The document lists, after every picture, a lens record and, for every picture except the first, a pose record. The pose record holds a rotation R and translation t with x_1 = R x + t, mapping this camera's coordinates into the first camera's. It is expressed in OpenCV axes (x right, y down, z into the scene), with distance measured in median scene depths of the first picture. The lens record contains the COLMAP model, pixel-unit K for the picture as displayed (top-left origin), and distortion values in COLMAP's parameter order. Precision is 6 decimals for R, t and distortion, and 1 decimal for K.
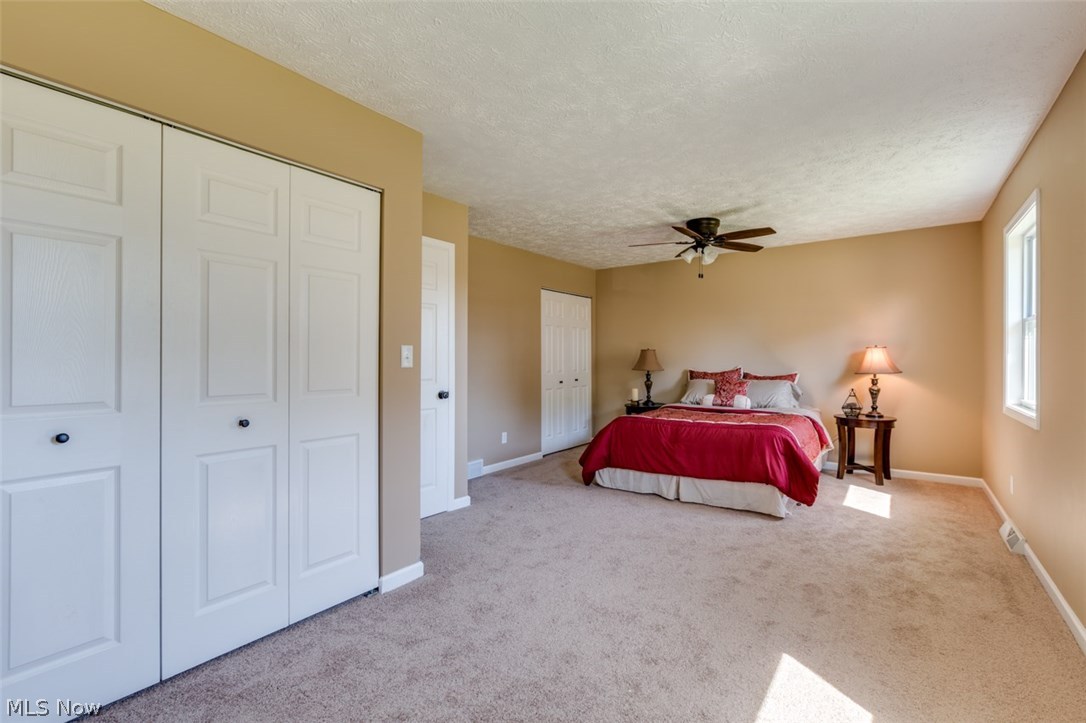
lens RADIAL K [[479.6, 0, 540.9], [0, 479.6, 359.2], [0, 0, 1]] dist [-0.004832, -0.000110]
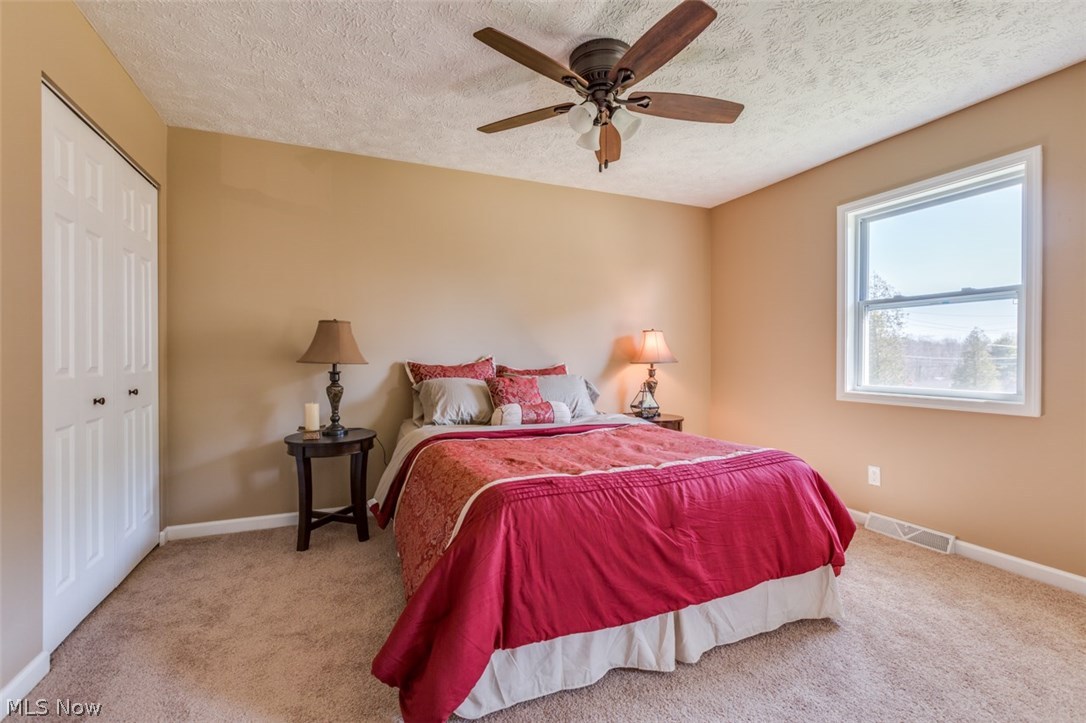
lens RADIAL K [[479.6, 0, 542.4], [0, 479.6, 356.1], [0, 0, 1]] dist [-0.004832, -0.000110]
pose [[0.515845, 0.006525, 0.856657, -0.097407], [-0.001880, 0.999977, -0.006485, 0.021140], [-0.856680, 0.001735, 0.515845, 0.656301]]
